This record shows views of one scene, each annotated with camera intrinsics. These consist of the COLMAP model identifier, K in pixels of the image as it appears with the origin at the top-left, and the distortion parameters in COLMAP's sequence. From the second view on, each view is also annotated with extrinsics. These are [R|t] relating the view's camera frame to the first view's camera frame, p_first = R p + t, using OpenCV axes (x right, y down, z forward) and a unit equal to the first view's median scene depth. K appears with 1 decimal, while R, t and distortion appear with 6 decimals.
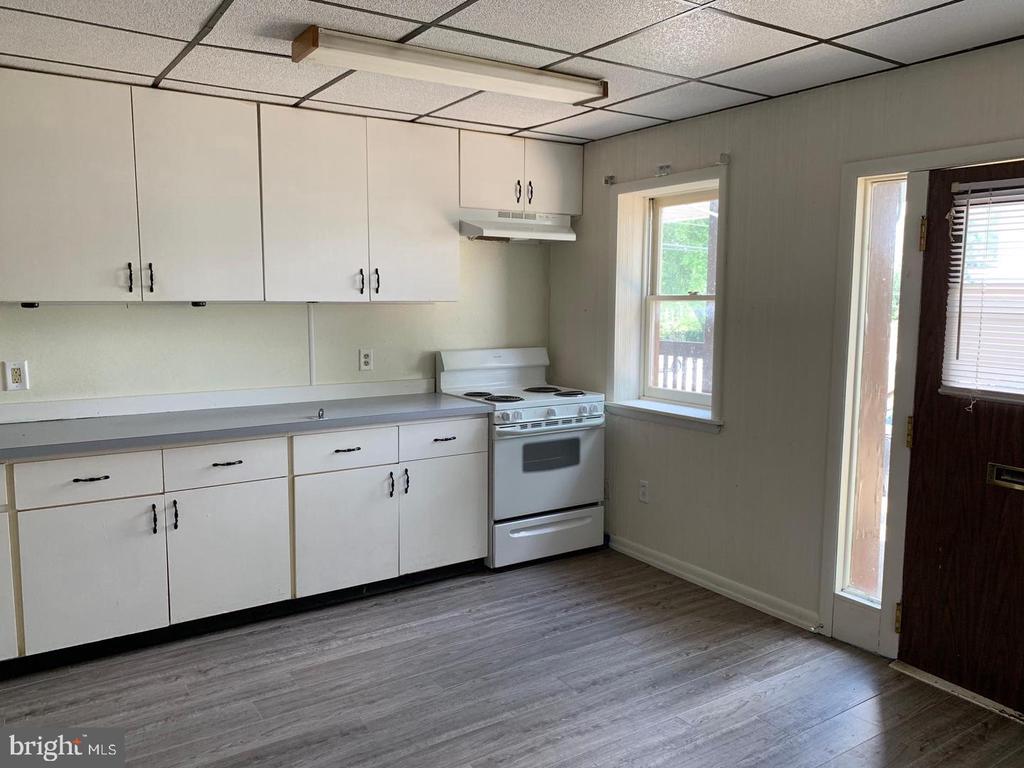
lens RADIAL K [[796.3, 0, 505.7], [0, 796.3, 379.4], [0, 0, 1]] dist [0.057949, -0.068820]
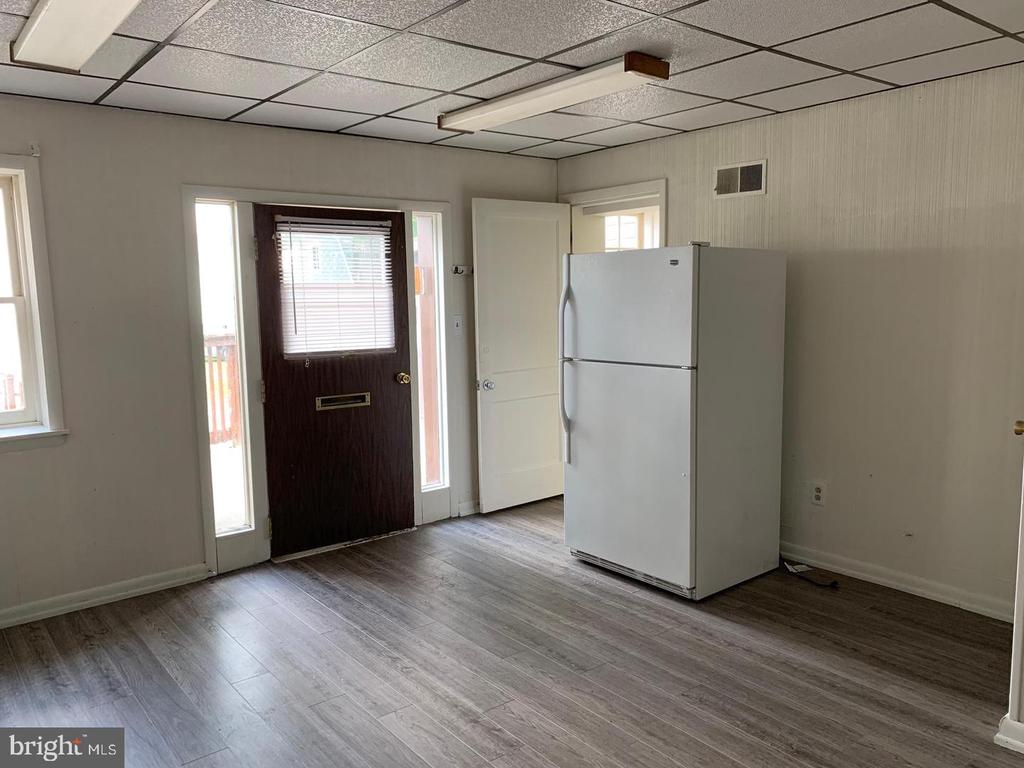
lens RADIAL K [[796.3, 0, 506.6], [0, 796.3, 385.8], [0, 0, 1]] dist [0.057949, -0.068820]
pose [[-0.092661, -0.128295, 0.987398, -0.726563], [0.128507, 0.981830, 0.139631, -0.066984], [-0.987370, 0.139826, -0.074490, 0.560499]]
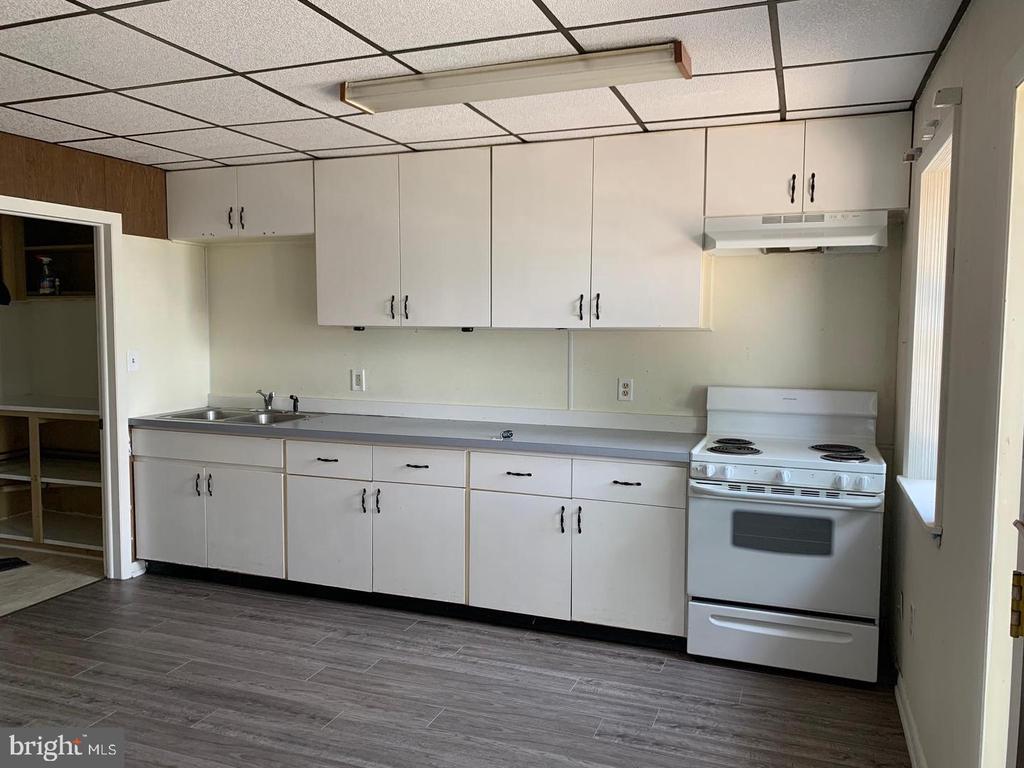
lens RADIAL K [[796.3, 0, 504.3], [0, 796.3, 379.2], [0, 0, 1]] dist [0.057949, -0.068820]
pose [[0.579245, 0.059926, -0.812948, 0.580656], [-0.088596, 0.996014, 0.010294, -0.038708], [0.810325, 0.066061, 0.582246, 0.382830]]
